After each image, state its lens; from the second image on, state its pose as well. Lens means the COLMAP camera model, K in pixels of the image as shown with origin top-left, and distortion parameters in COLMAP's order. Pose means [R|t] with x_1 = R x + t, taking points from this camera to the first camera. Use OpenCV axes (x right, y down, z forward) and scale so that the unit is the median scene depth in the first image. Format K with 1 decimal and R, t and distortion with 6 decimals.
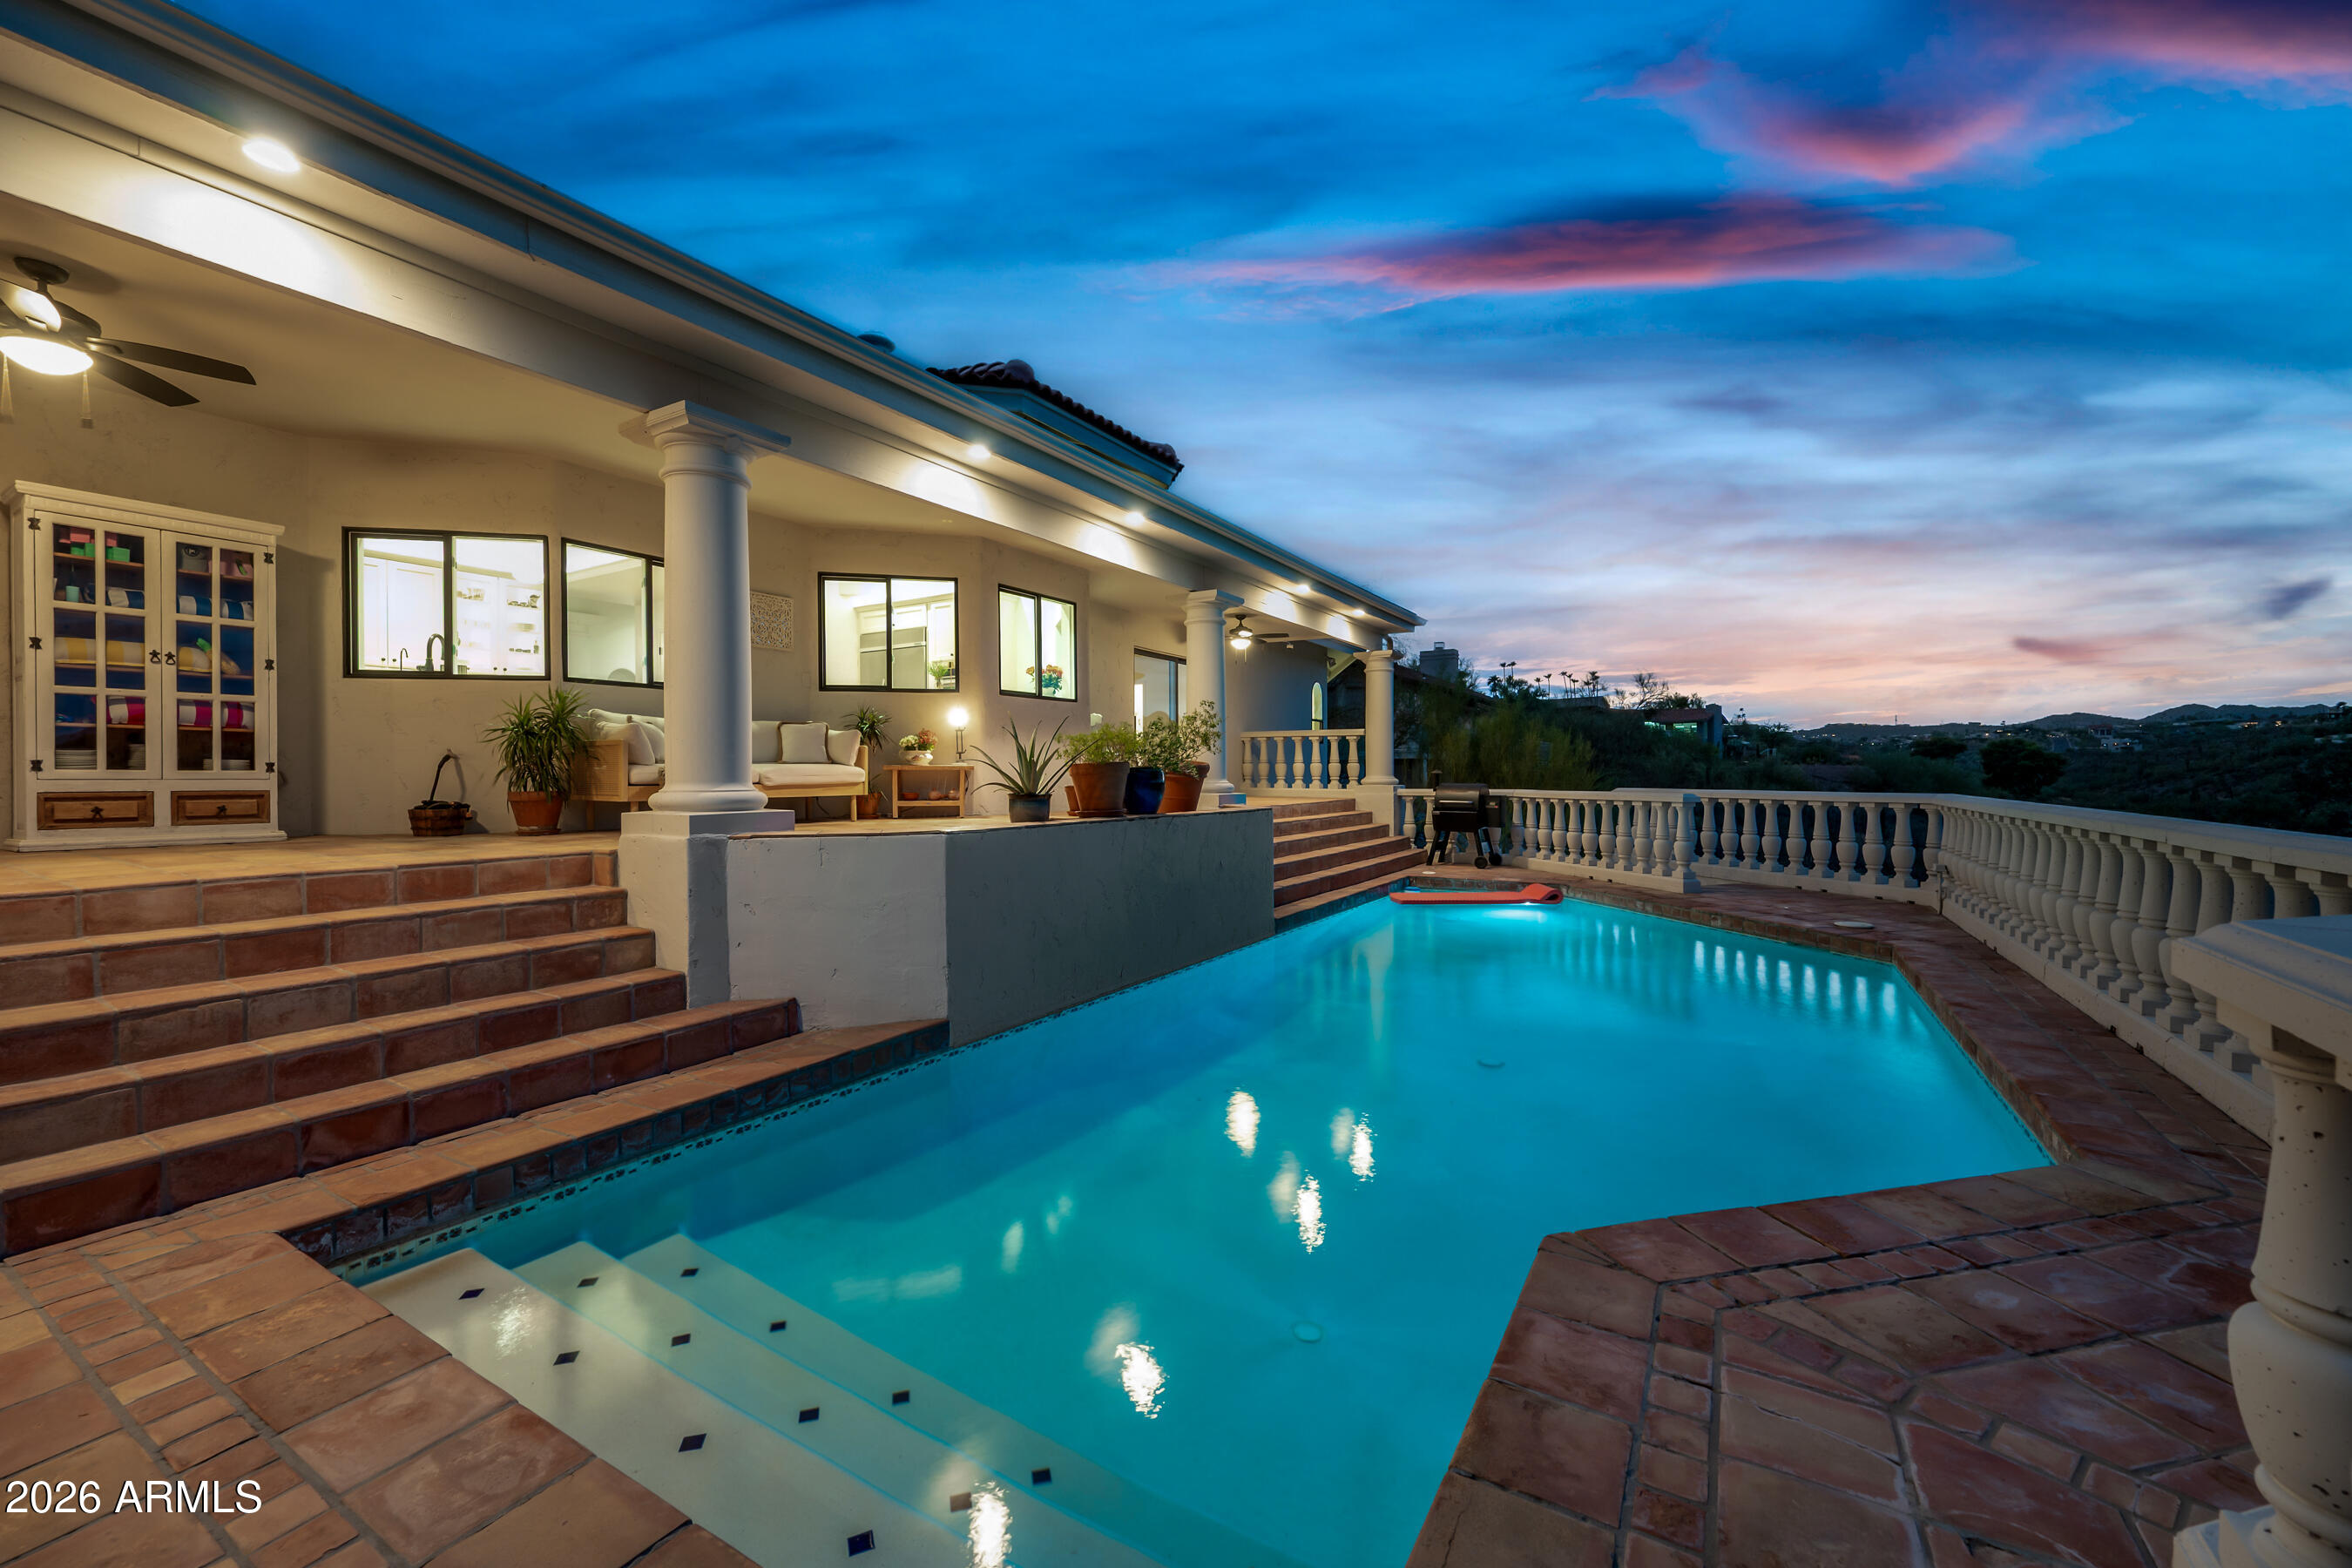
lens RADIAL K [[919.1, 0, 1181.3], [0, 919.1, 783.4], [0, 0, 1]] dist [0.000610, -0.000161]
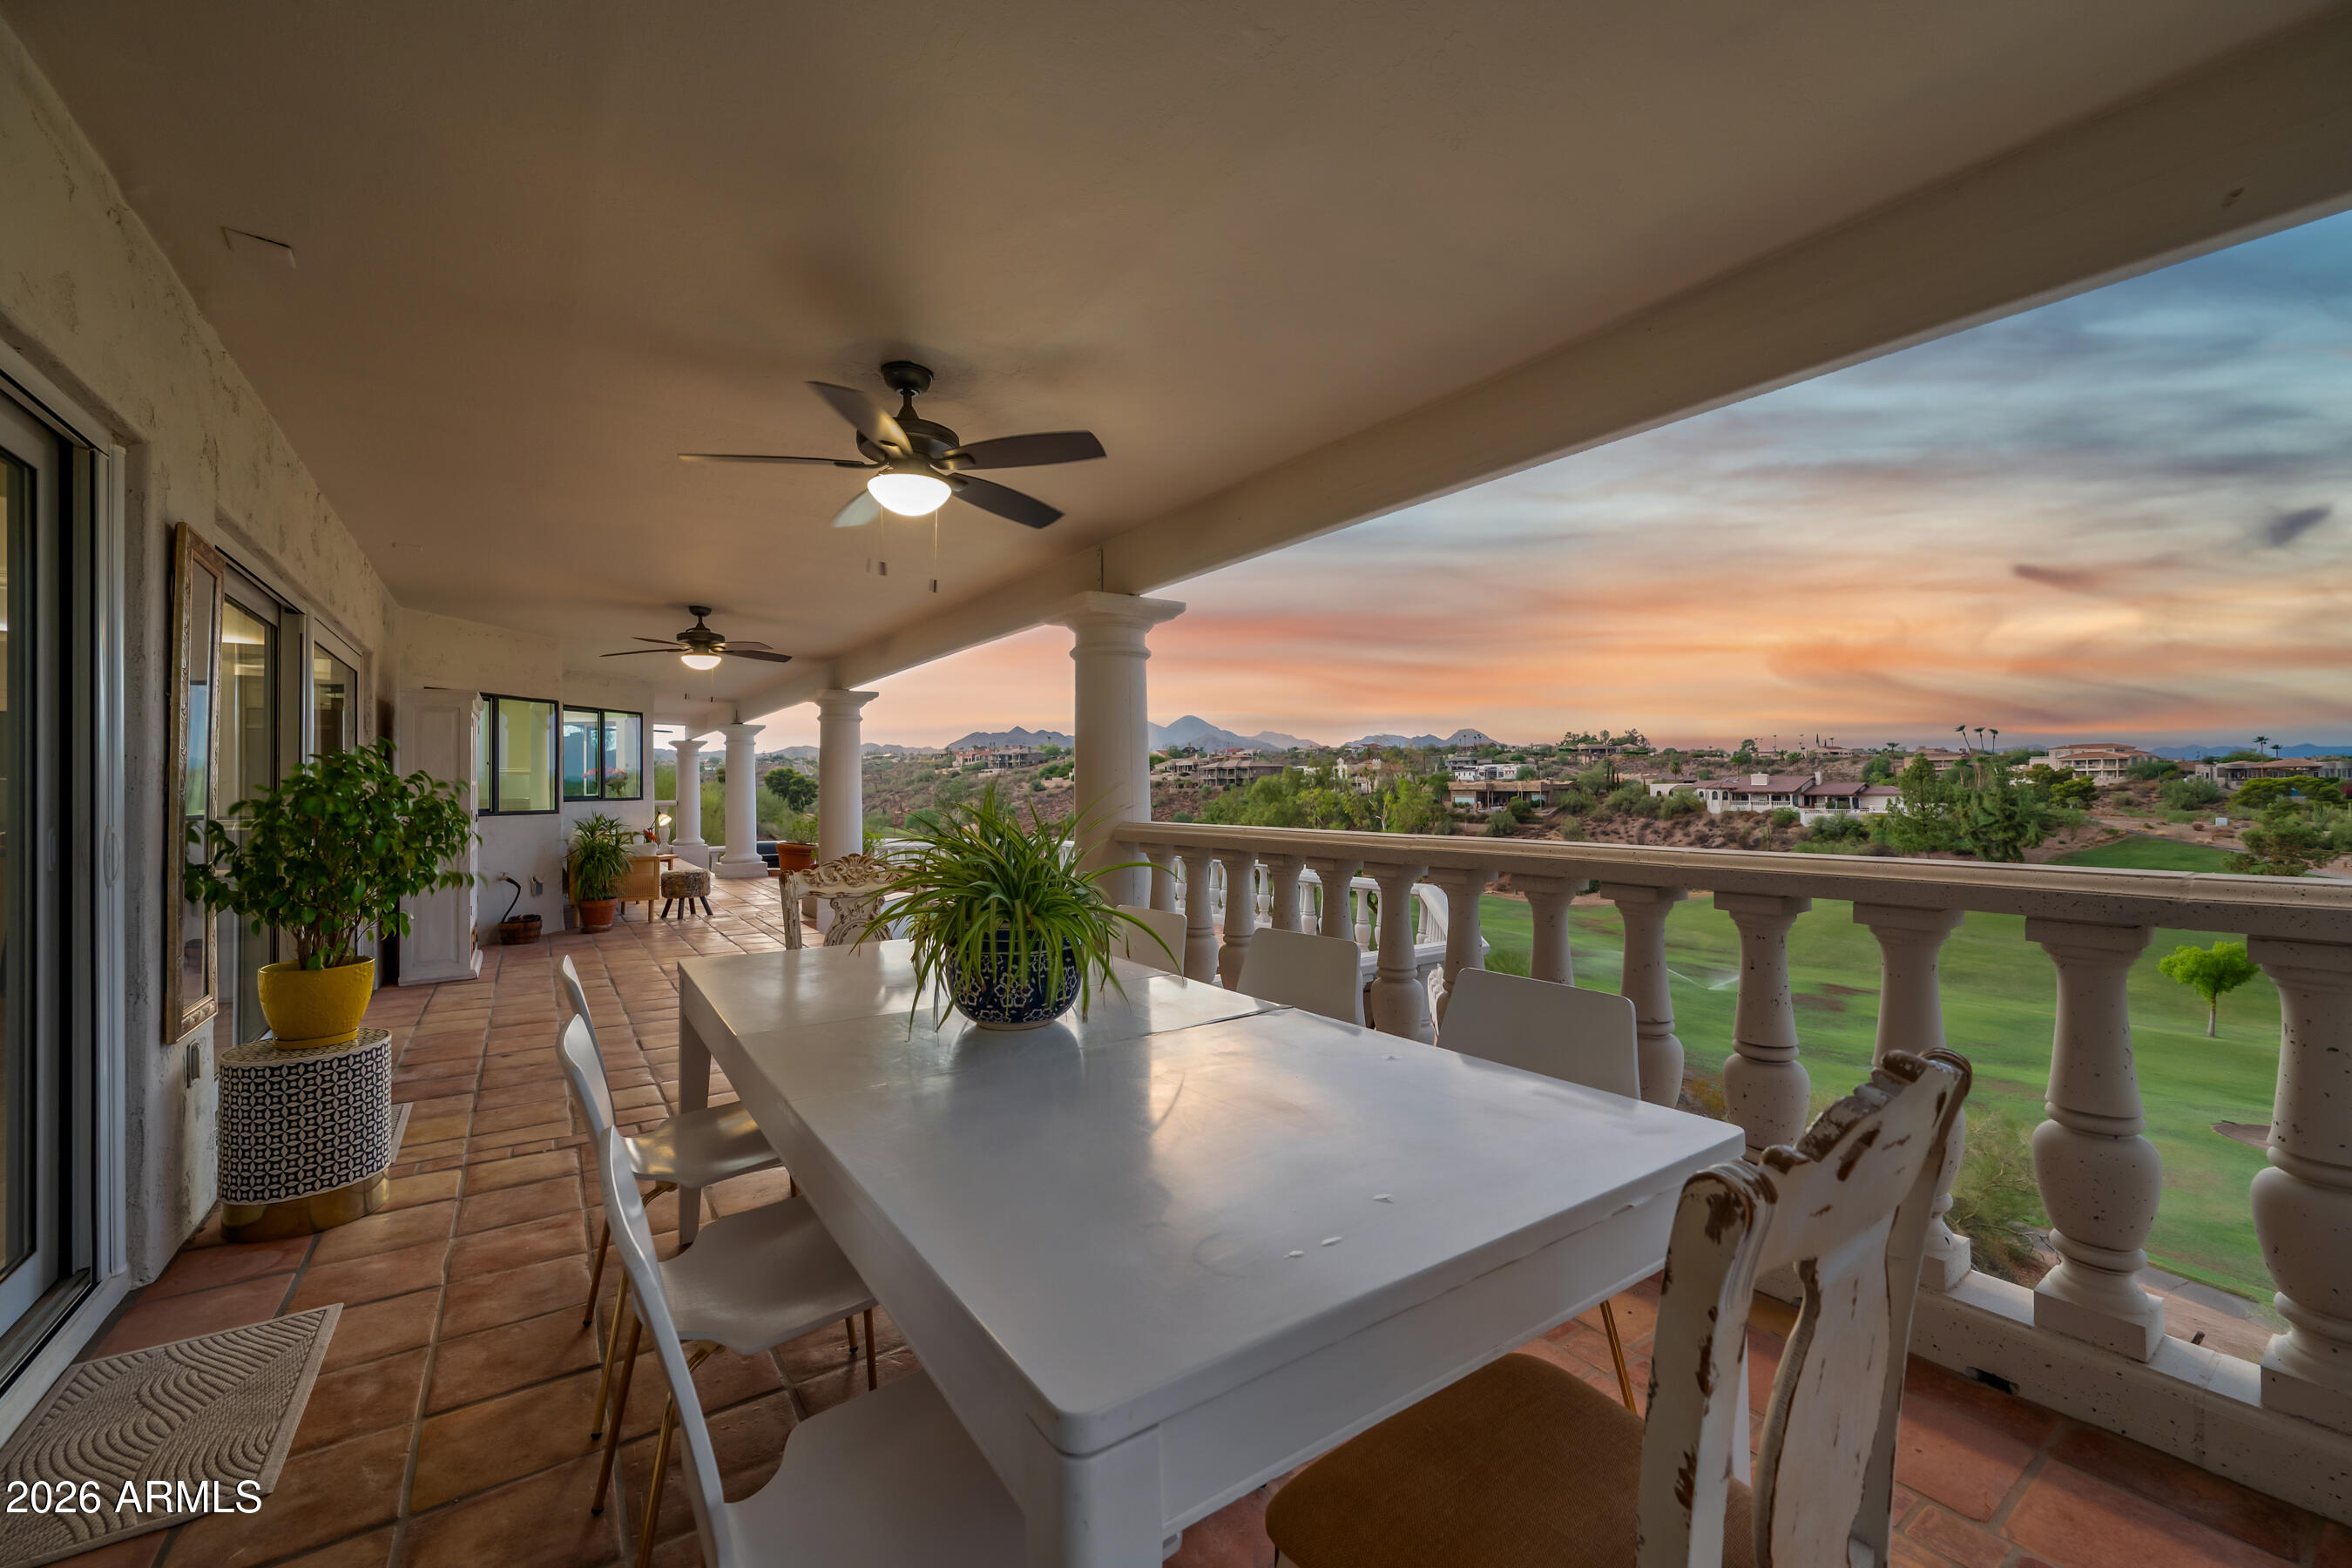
lens RADIAL K [[939.6, 0, 1186.0], [0, 939.6, 777.1], [0, 0, 1]] dist [0.000948, -0.000293]
pose [[0.400901, 0.011825, 0.916045, -1.789487], [0.014451, 0.999711, -0.019229, -0.143406], [-0.916008, 0.020946, 0.400614, -0.387013]]
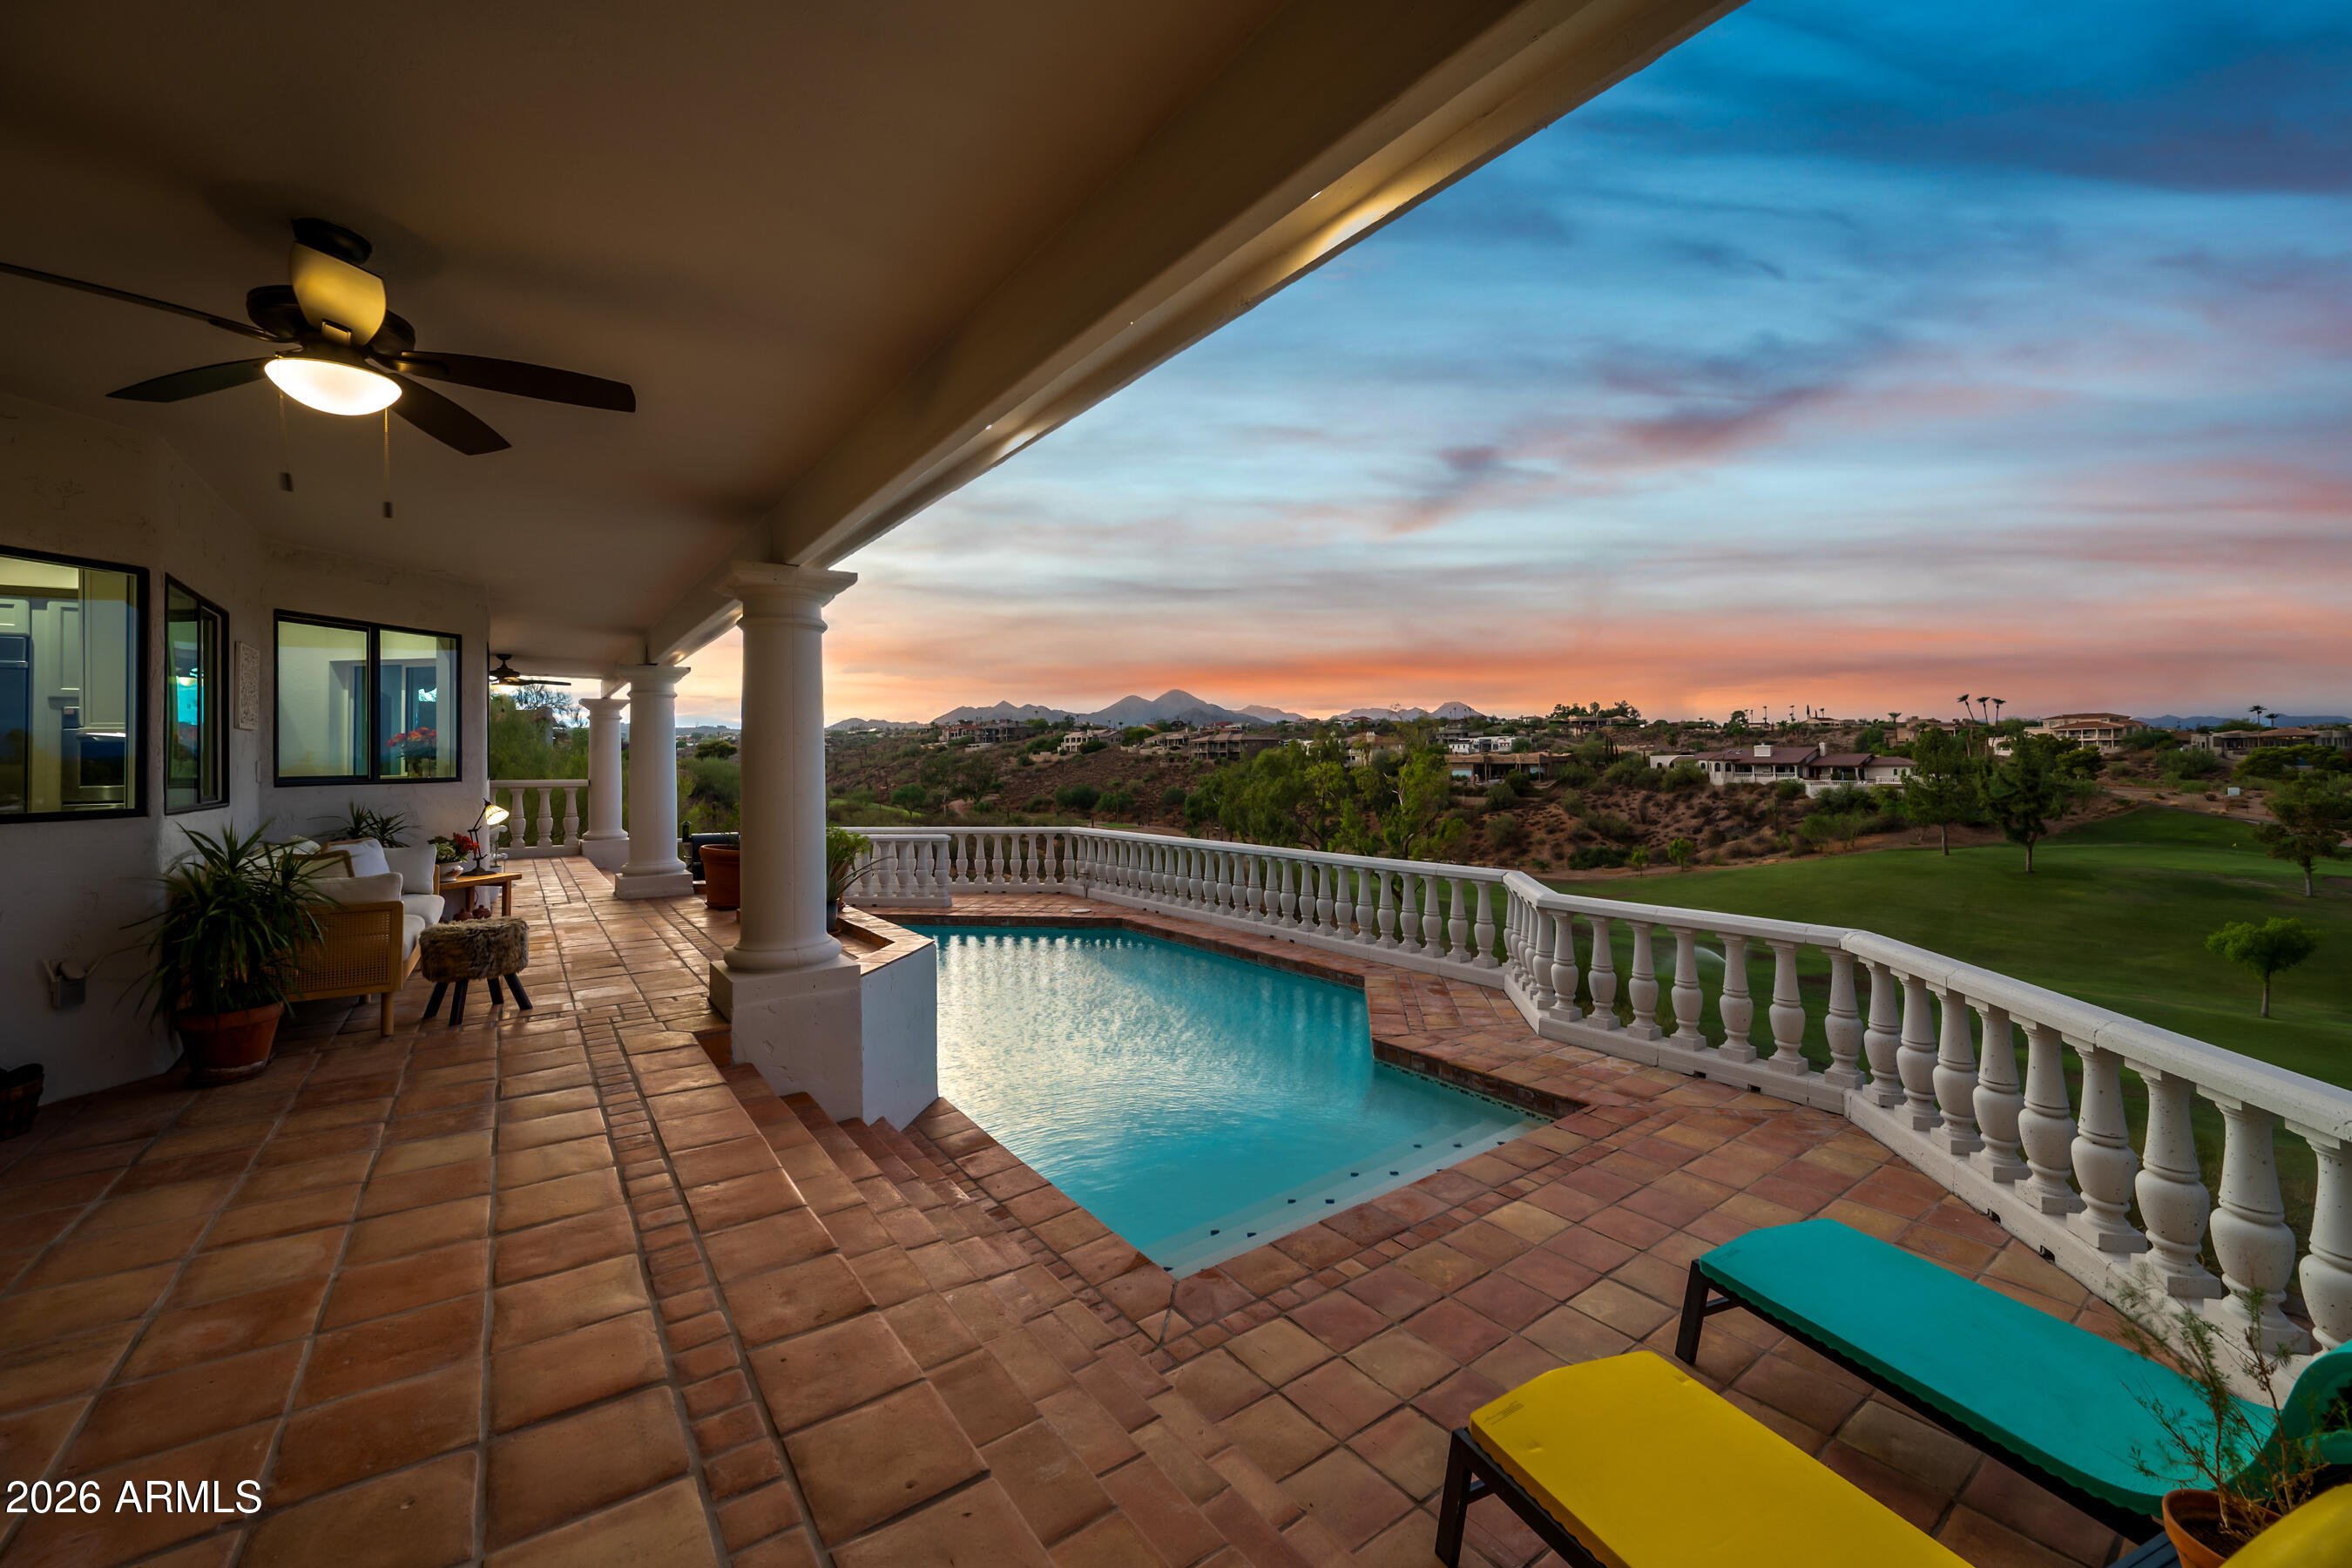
lens RADIAL K [[939.9, 0, 1184.3], [0, 939.9, 742.4], [0, 0, 1]] dist [0.000587, -0.000239]
pose [[0.389325, 0.018662, 0.920911, -1.135857], [0.018761, 0.999427, -0.028185, -0.149353], [-0.920909, 0.028251, 0.388752, 0.191774]]
